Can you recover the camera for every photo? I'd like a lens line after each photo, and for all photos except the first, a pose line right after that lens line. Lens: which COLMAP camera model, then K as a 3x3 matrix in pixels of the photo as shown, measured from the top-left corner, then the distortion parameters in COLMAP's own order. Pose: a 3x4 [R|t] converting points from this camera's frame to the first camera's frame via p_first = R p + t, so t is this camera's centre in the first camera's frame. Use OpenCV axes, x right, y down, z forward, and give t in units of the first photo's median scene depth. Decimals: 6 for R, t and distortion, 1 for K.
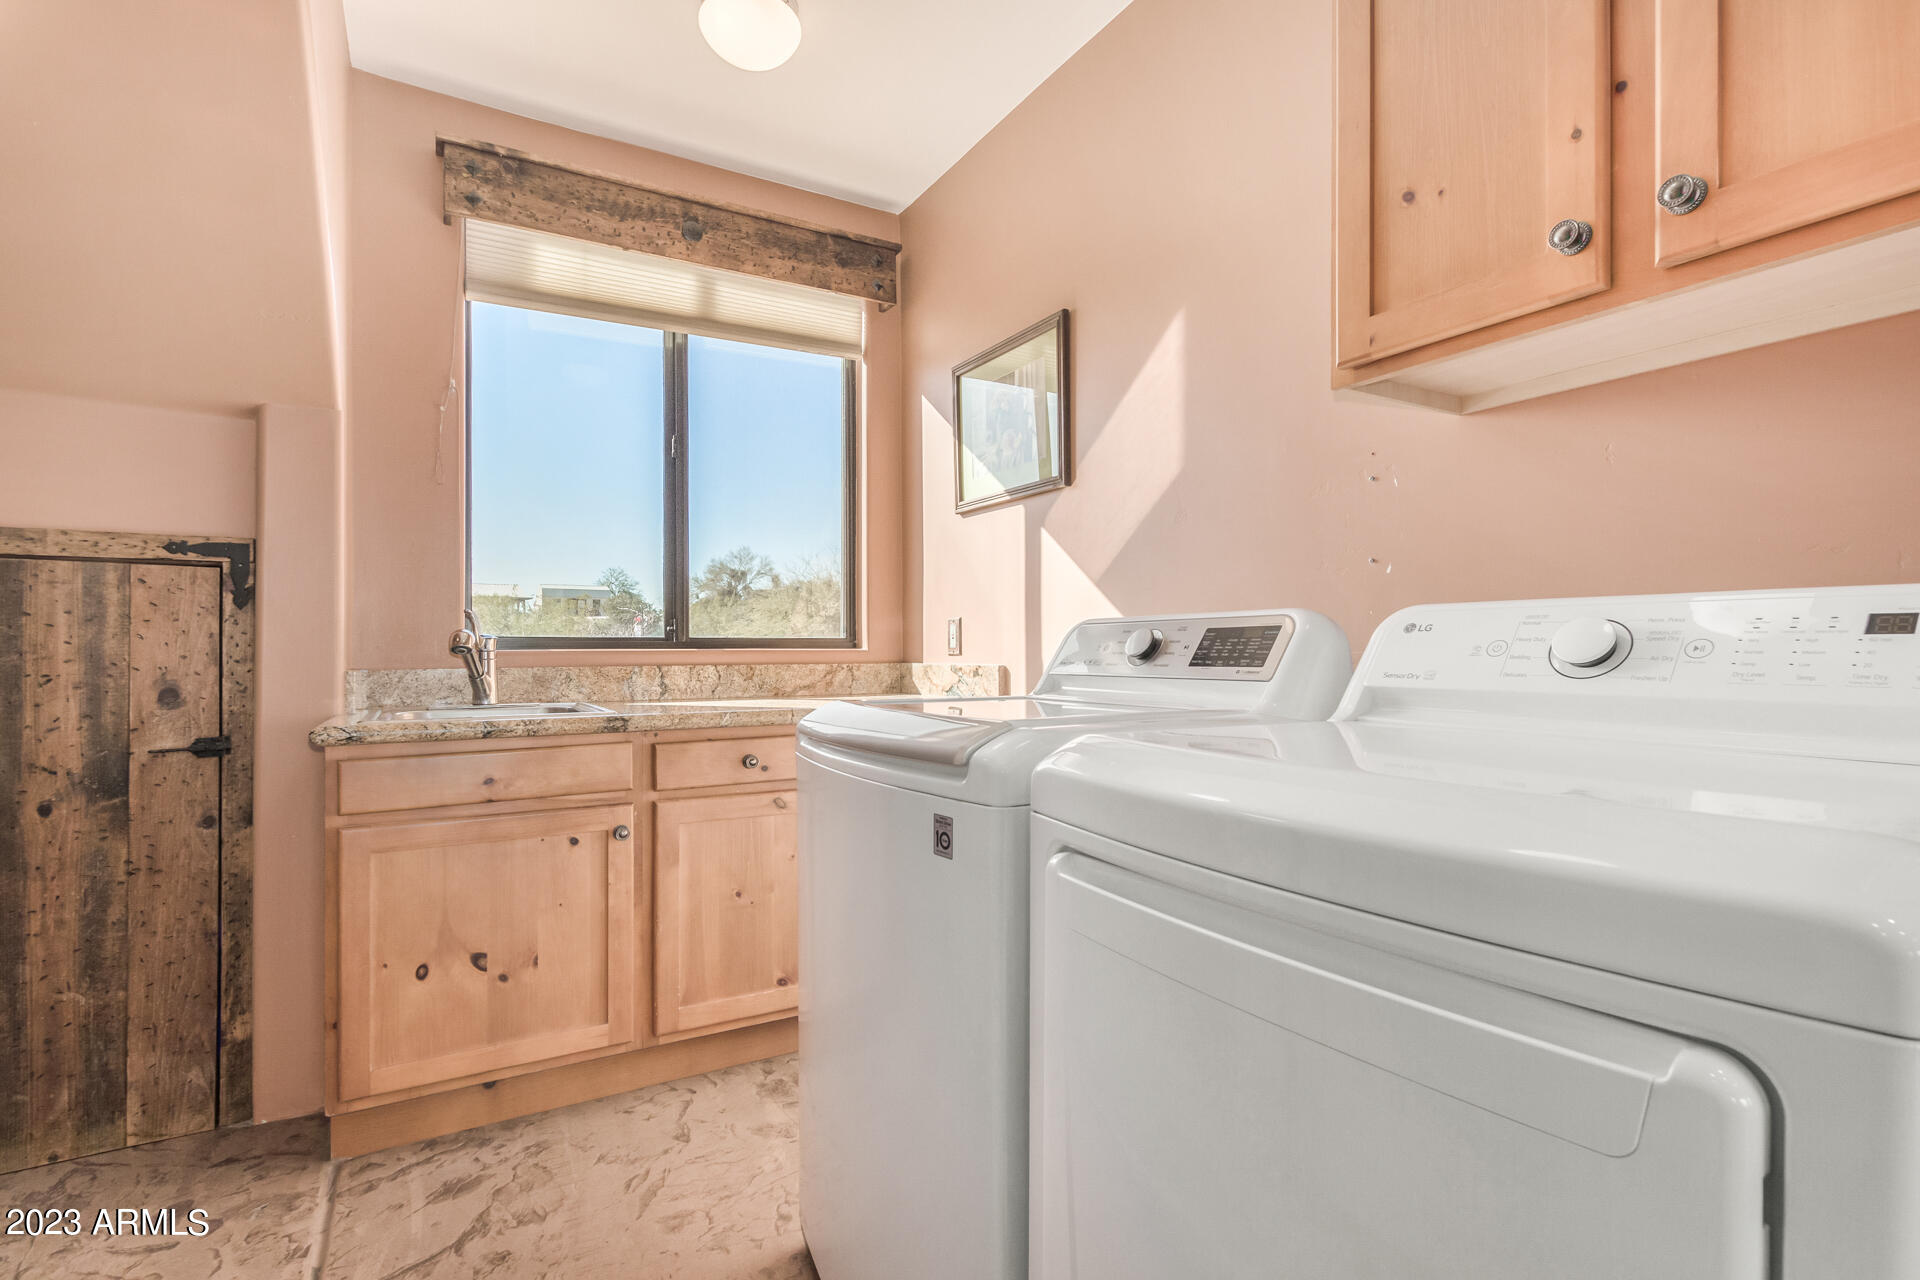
lens RADIAL K [[888.4, 0, 959.7], [0, 888.4, 651.9], [0, 0, 1]] dist [0.017655, -0.009705]
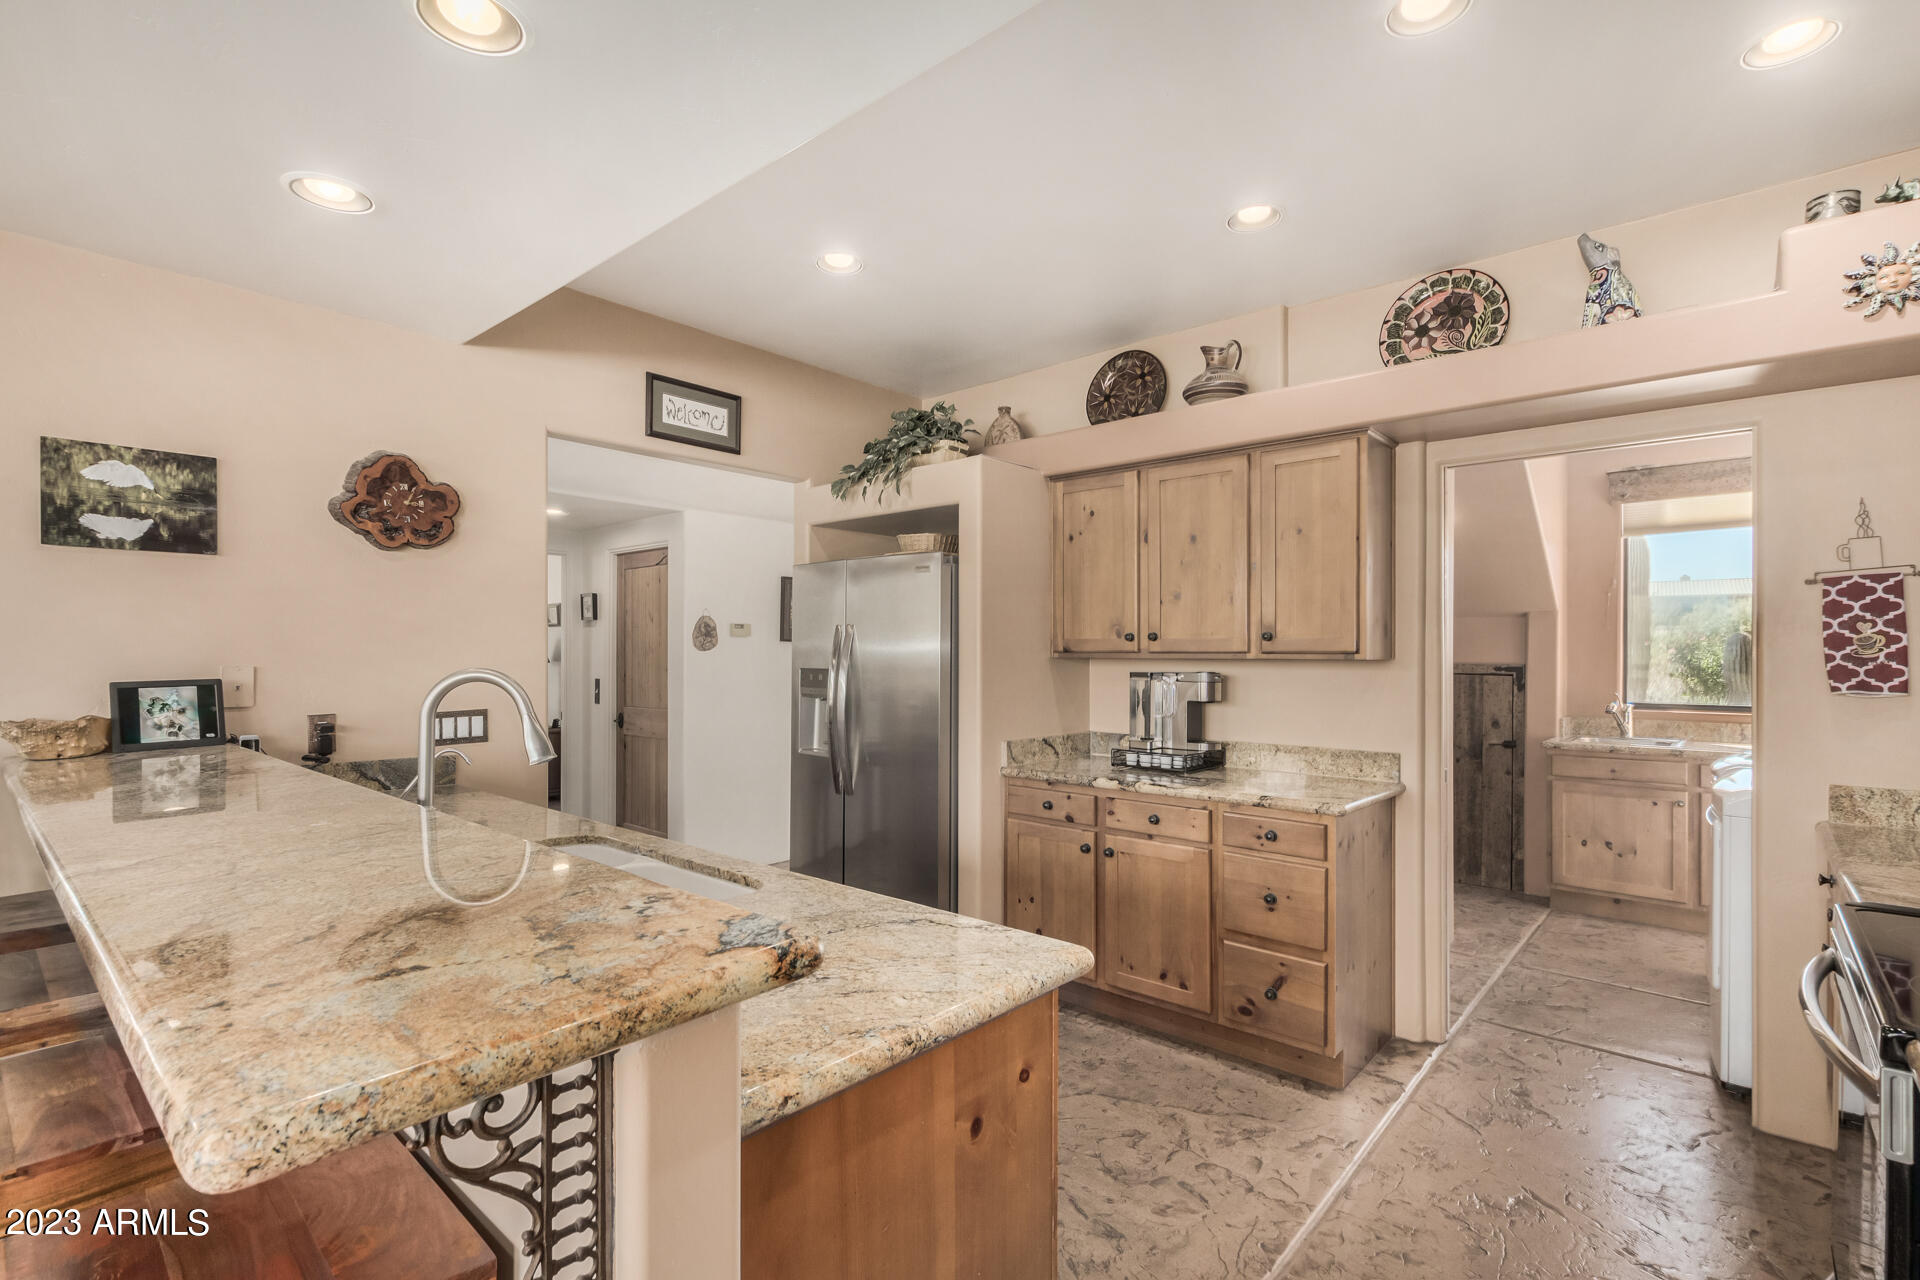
lens RADIAL K [[888.4, 0, 959.7], [0, 888.4, 651.9], [0, 0, 1]] dist [0.017655, -0.009705]
pose [[0.306525, 0.001048, -0.951862, 1.171503], [-0.004504, 0.999990, -0.000350, -0.158353], [0.951852, 0.004394, 0.306526, -1.348951]]
